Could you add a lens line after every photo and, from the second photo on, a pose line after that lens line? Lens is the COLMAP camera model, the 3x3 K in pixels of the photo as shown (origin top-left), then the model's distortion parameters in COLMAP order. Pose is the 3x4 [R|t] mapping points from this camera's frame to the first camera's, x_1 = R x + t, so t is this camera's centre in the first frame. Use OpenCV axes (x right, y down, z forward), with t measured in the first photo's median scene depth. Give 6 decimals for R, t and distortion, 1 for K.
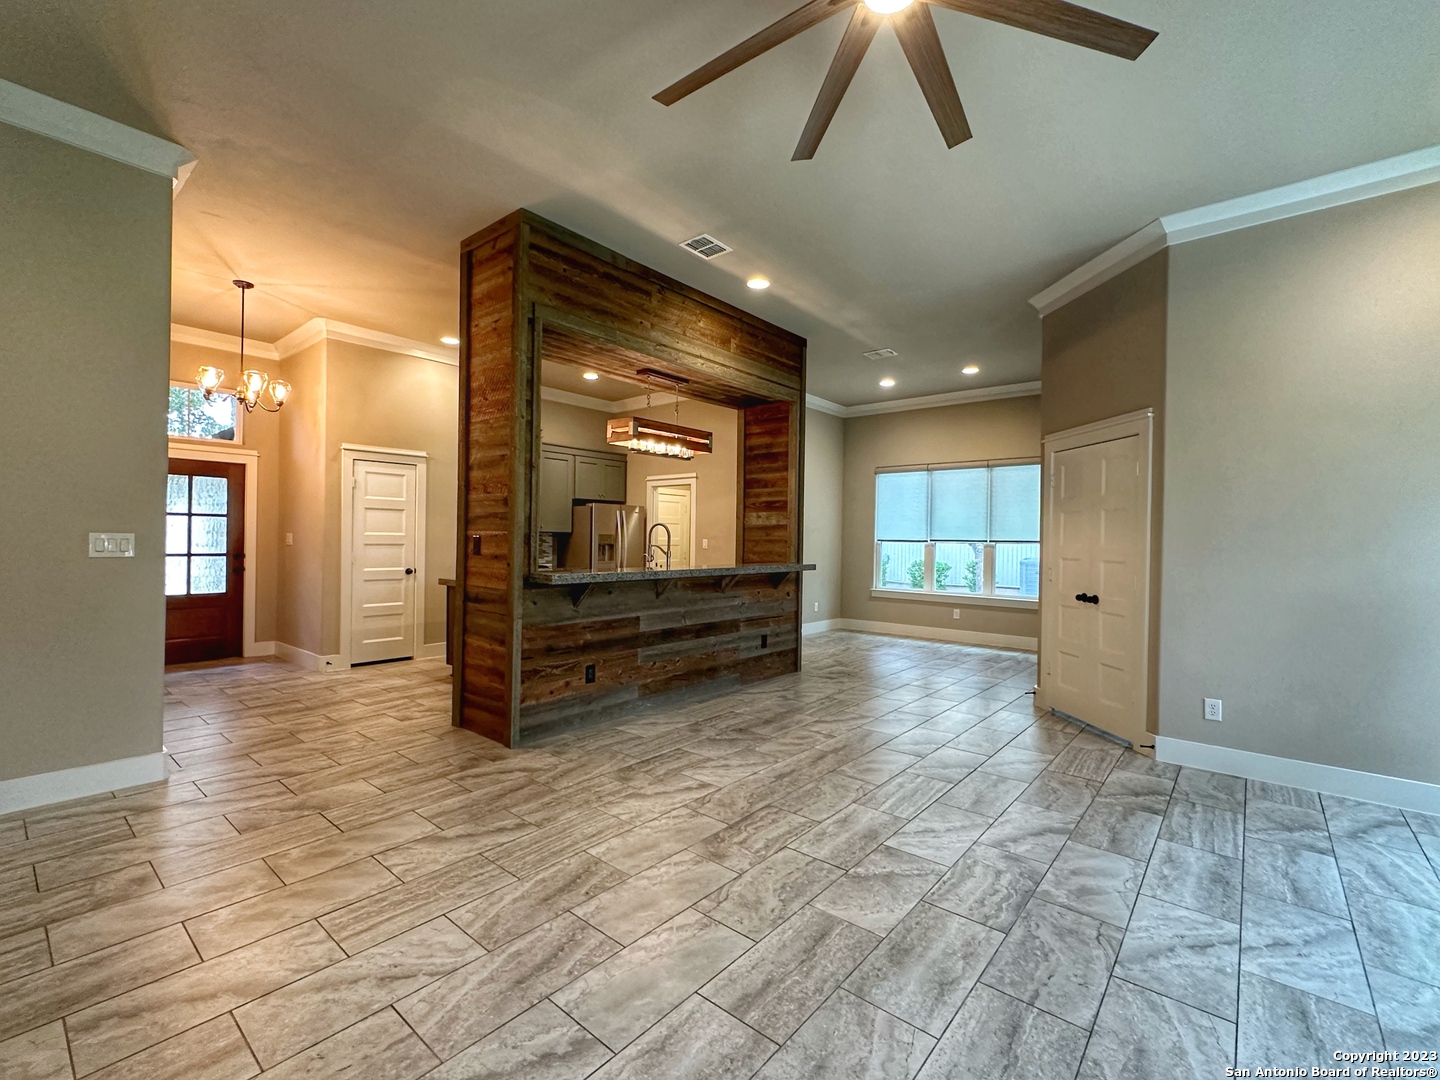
lens RADIAL K [[636.4, 0, 717.6], [0, 636.4, 539.0], [0, 0, 1]] dist [-0.003356, 0.000682]
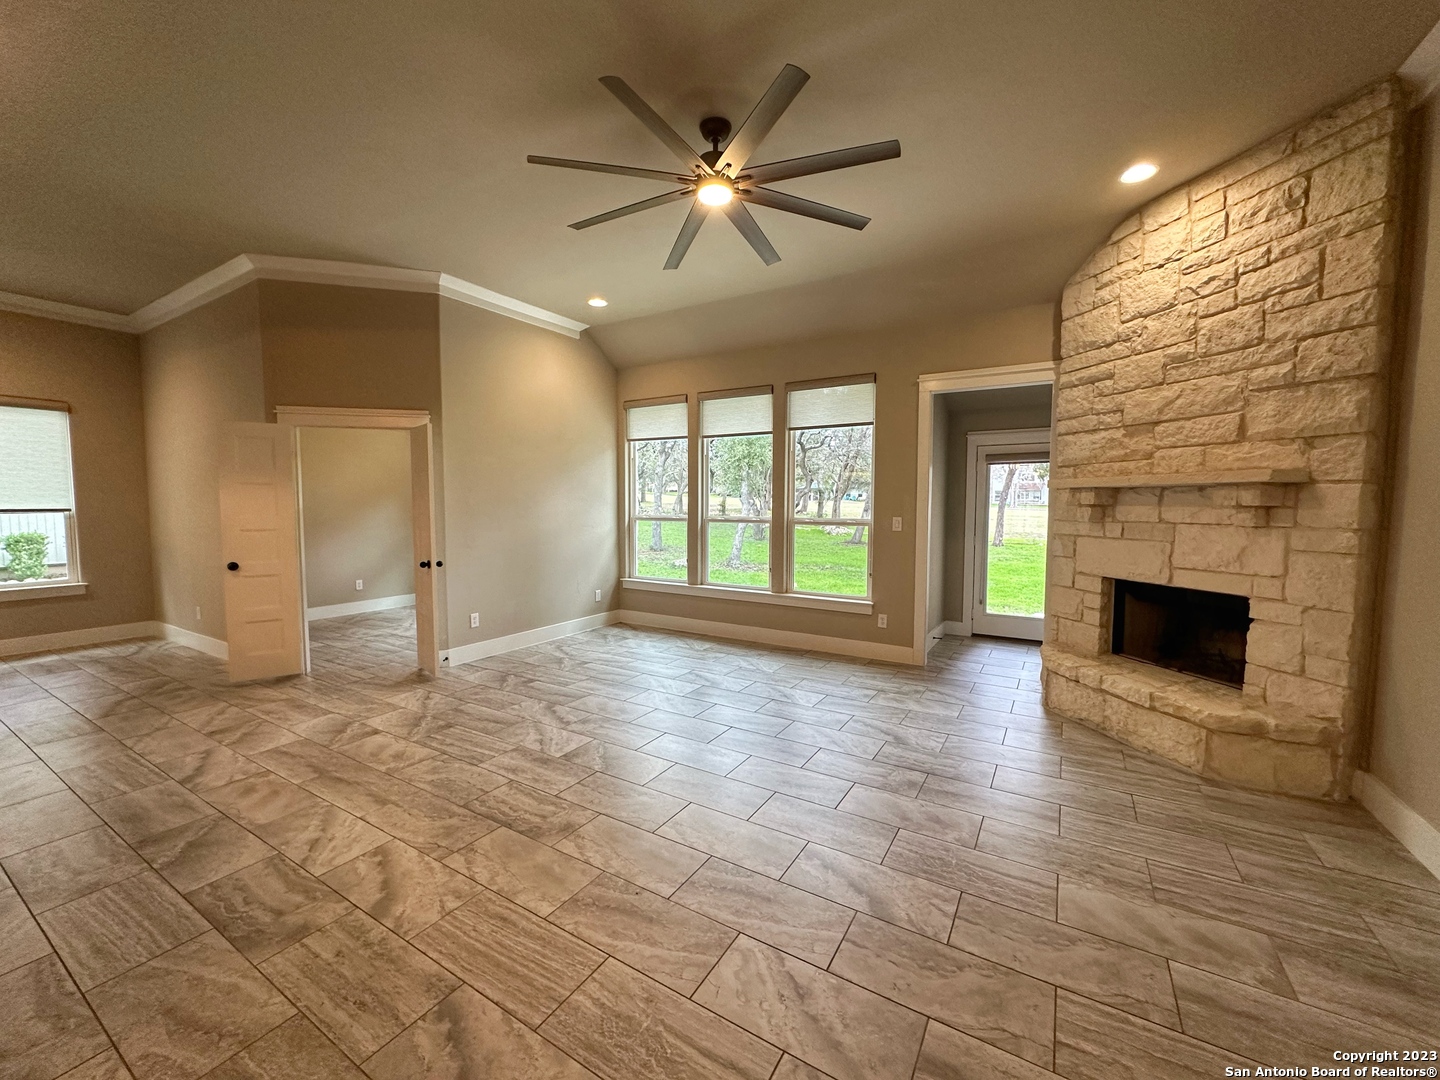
lens RADIAL K [[573.5, 0, 720.3], [0, 573.5, 538.5], [0, 0, 1]] dist [-0.003009, 0.000504]
pose [[-0.157336, -0.078247, 0.984440, -0.733161], [-0.002527, 0.996885, 0.078833, -0.043849], [-0.987542, 0.009916, -0.157043, 0.697435]]
